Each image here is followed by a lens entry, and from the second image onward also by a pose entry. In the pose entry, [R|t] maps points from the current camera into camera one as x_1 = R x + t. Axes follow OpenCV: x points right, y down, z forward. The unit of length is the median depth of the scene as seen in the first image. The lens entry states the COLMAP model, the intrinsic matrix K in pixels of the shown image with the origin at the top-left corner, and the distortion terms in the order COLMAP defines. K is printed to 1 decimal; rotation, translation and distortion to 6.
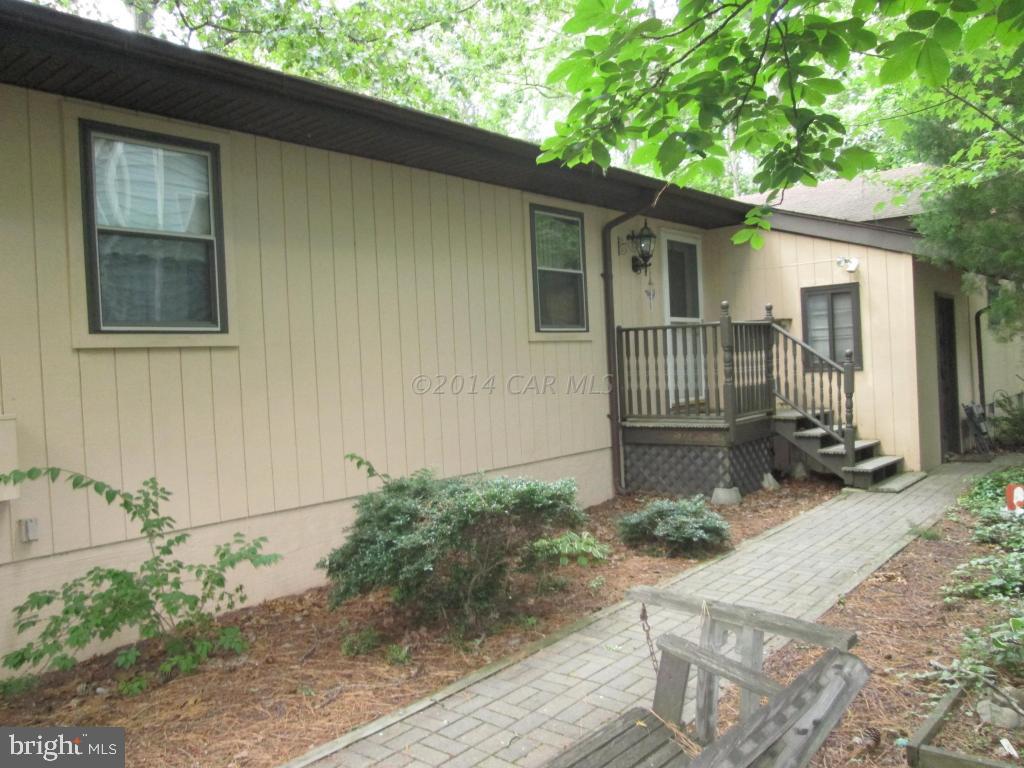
lens RADIAL K [[828.0, 0, 516.5], [0, 828.0, 380.5], [0, 0, 1]] dist [-0.031761, -0.001960]
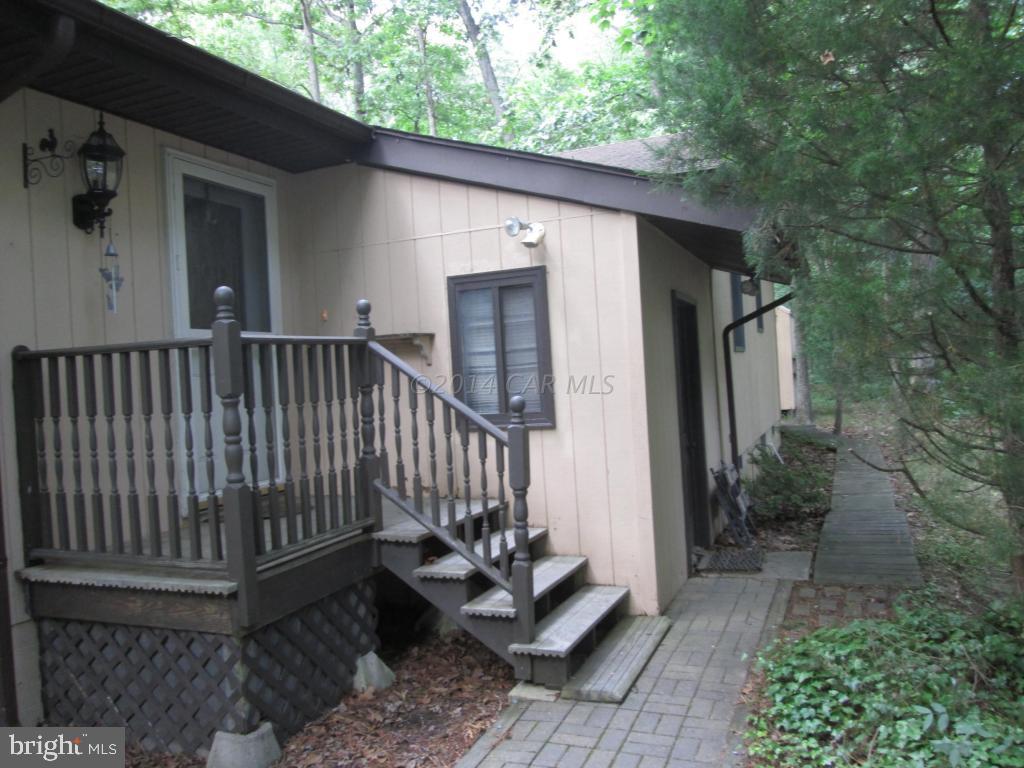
lens RADIAL K [[828.0, 0, 516.5], [0, 828.0, 380.5], [0, 0, 1]] dist [-0.031761, -0.001960]
pose [[0.952931, -0.009493, 0.303037, 0.239152], [0.017654, 0.999551, -0.024203, -0.032404], [-0.302671, 0.028414, 0.952671, 0.504606]]
